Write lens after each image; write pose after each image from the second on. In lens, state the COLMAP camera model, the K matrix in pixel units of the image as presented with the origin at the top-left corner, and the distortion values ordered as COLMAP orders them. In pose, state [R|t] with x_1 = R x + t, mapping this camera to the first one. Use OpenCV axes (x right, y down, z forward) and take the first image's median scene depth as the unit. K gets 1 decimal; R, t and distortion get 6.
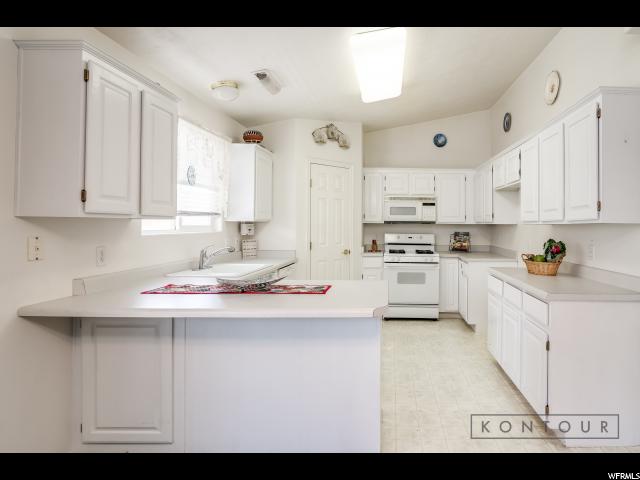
lens RADIAL K [[365.7, 0, 390.0], [0, 365.7, 224.9], [0, 0, 1]] dist [-0.002671, 0.000167]
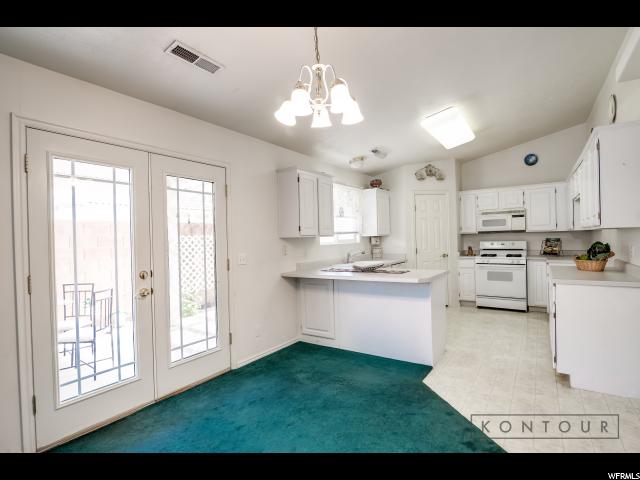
lens RADIAL K [[322.5, 0, 320.0], [0, 322.5, 240.0], [0, 0, 1]] dist [0.000966, 0.000455]
pose [[0.823642, -0.029184, -0.566358, 0.192320], [0.033961, 0.999421, -0.002110, 0.002855], [0.566092, -0.017496, 0.824156, -0.273826]]
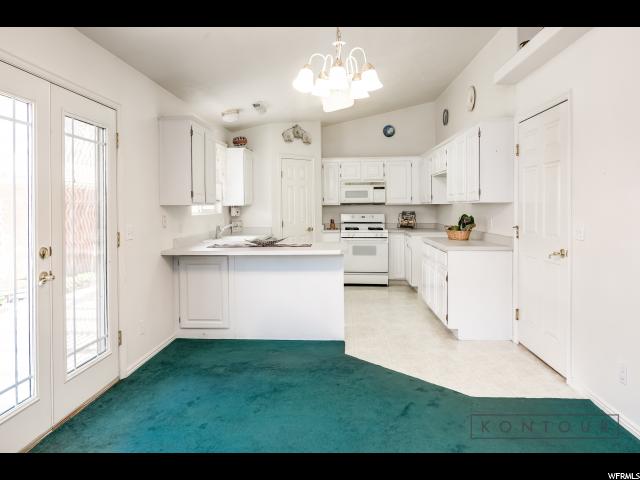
lens RADIAL K [[449.0, 0, 291.6], [0, 449.0, 211.6], [0, 0, 1]] dist [0.053955, 0.000086]
pose [[0.993517, -0.015919, -0.112562, -0.011475], [0.017063, 0.999812, 0.009200, 0.000748], [0.112395, -0.011061, 0.993602, -0.519998]]
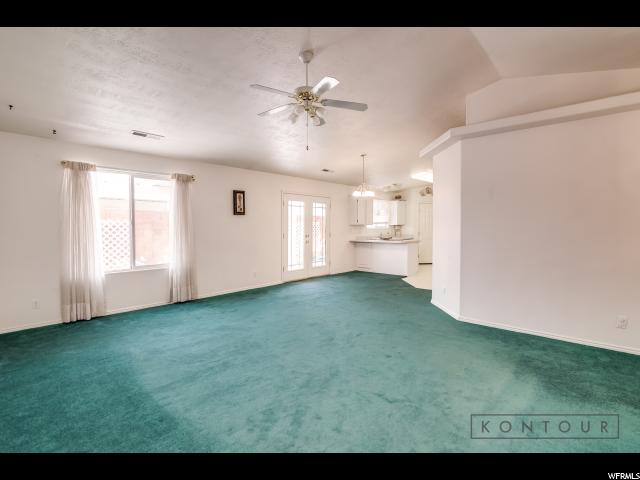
lens RADIAL K [[275.4, 0, 317.7], [0, 275.4, 233.3], [0, 0, 1]] dist [-0.013743, 0.000001]
pose [[0.696960, 0.005726, -0.717087, 0.723568], [0.010231, 0.999787, 0.017927, 0.012157], [0.717037, -0.019831, 0.696753, -0.978387]]
